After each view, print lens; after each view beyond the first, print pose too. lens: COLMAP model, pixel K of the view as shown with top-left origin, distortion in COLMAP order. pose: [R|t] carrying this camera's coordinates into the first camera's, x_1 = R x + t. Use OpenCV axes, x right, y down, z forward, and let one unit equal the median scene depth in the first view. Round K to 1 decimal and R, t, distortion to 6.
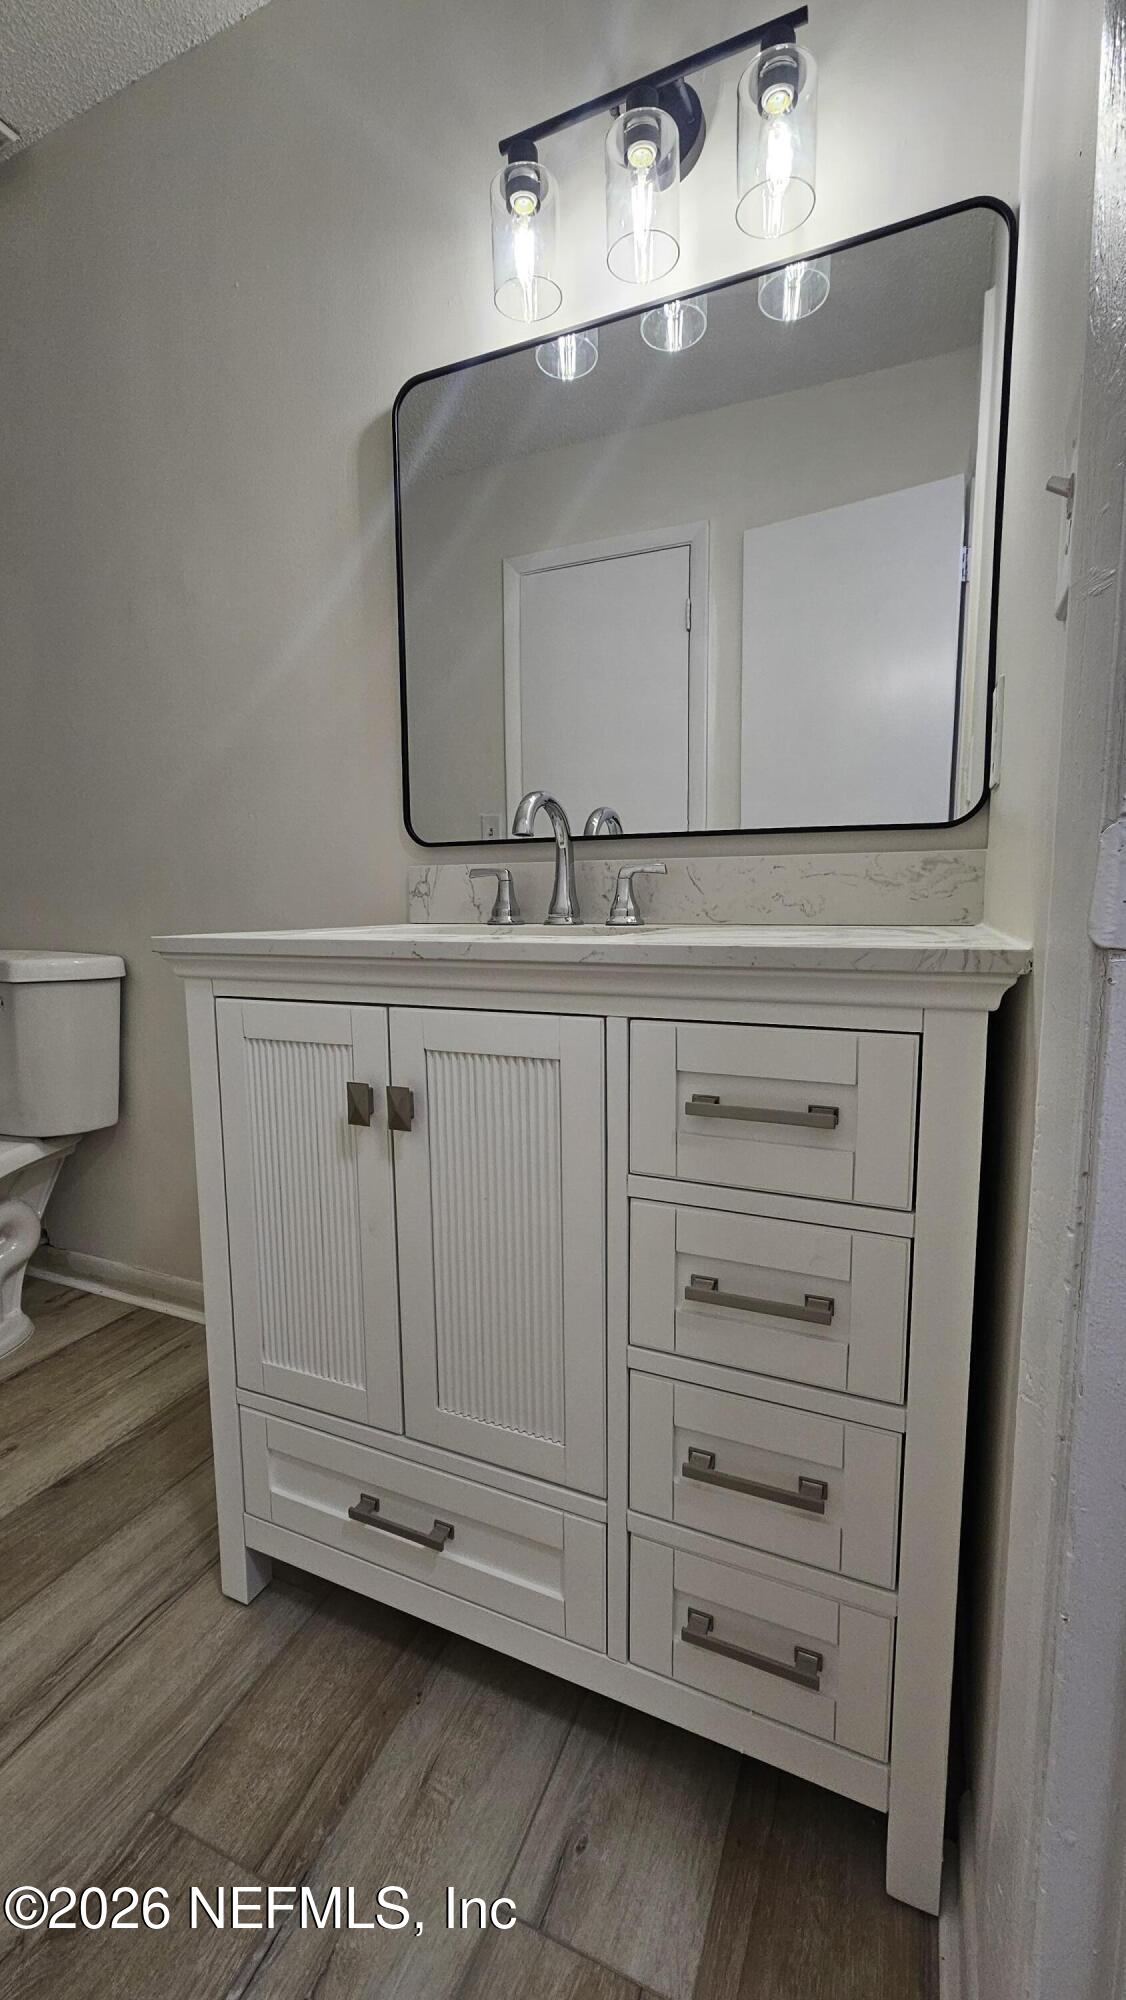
lens RADIAL K [[818.1, 0, 563.0], [0, 818.1, 1000.0], [0, 0, 1]] dist [-0.000965, -0.000297]
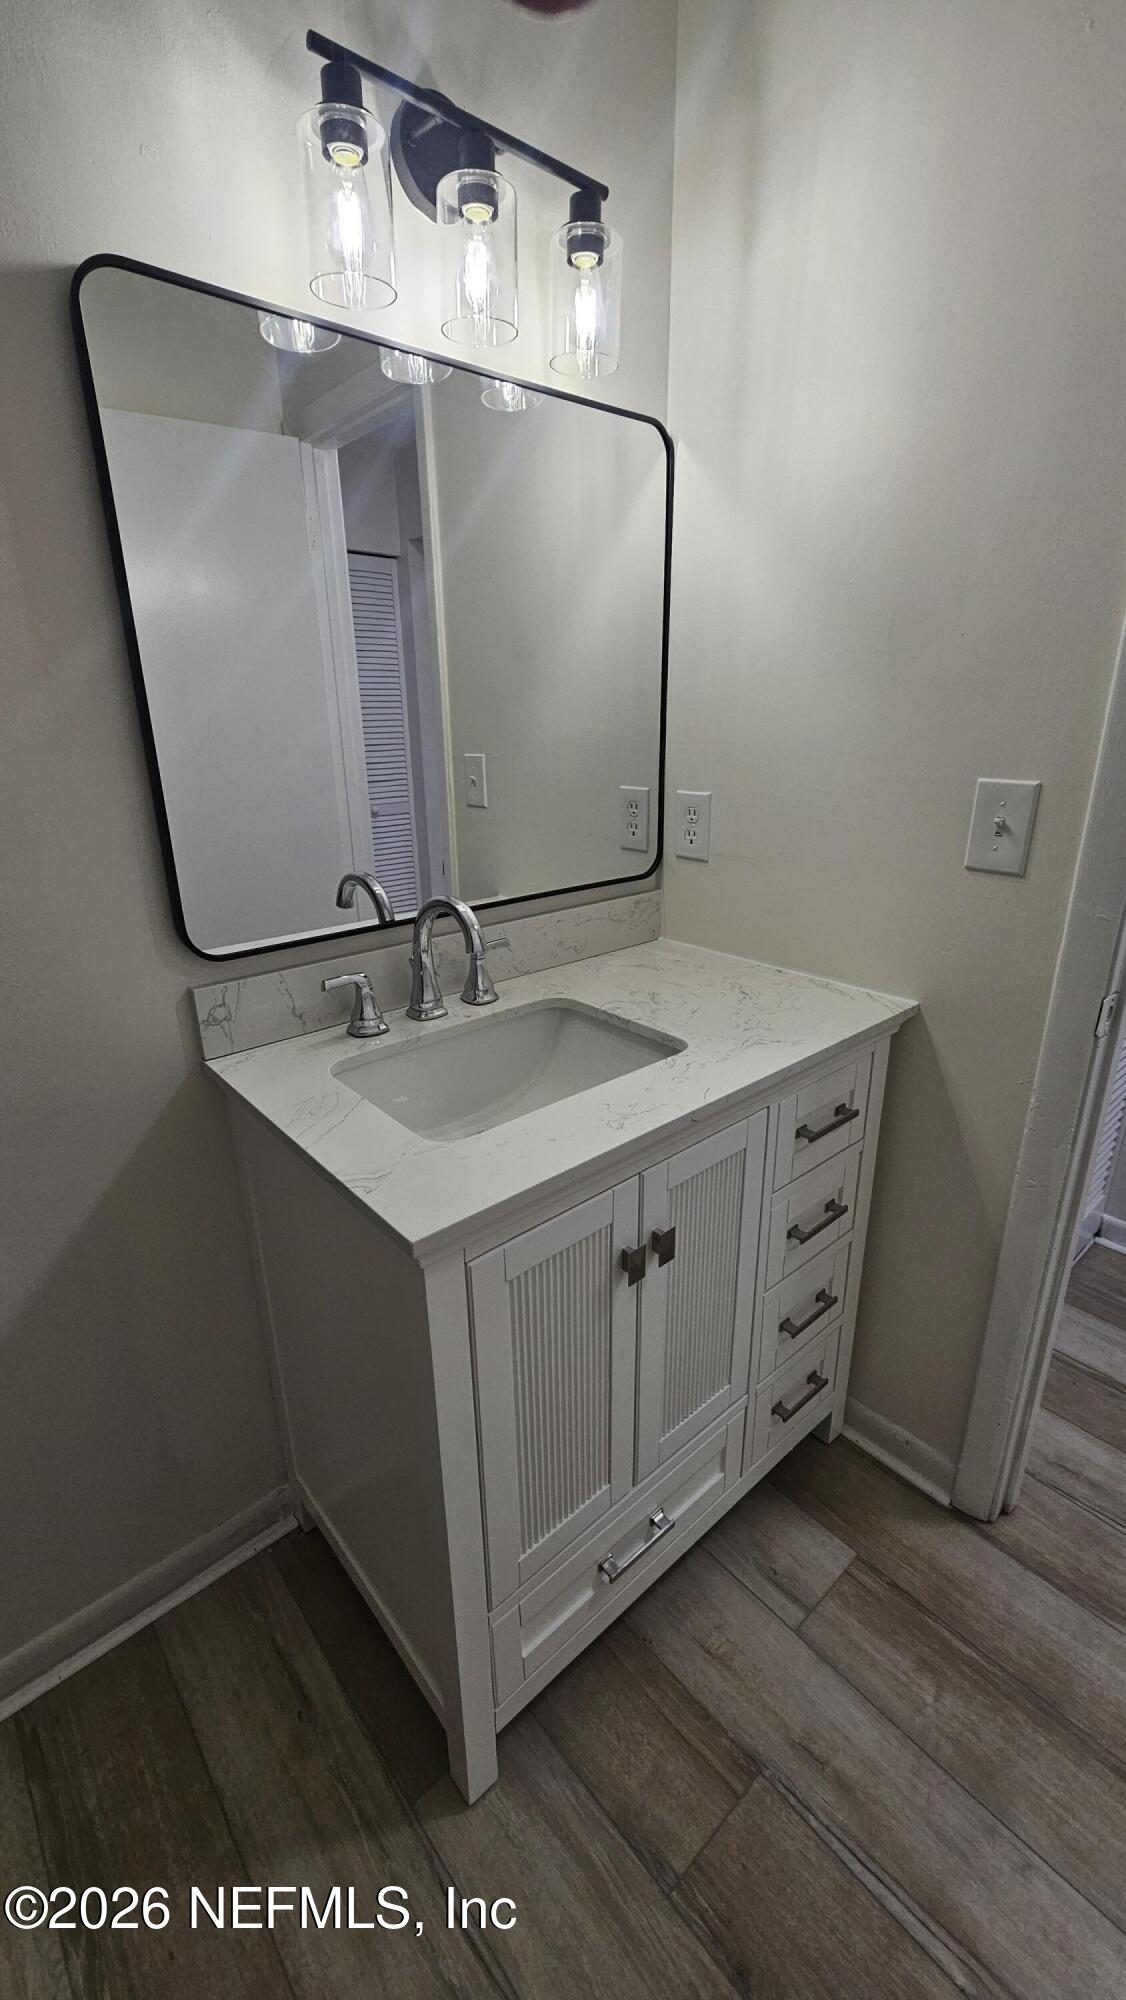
lens RADIAL K [[818.1, 0, 563.0], [0, 818.1, 1000.0], [0, 0, 1]] dist [-0.000965, -0.000297]
pose [[0.420630, -0.297346, 0.857120, -1.130364], [0.119316, 0.954689, 0.272640, -0.523293], [-0.899352, -0.012412, 0.437049, 0.619215]]
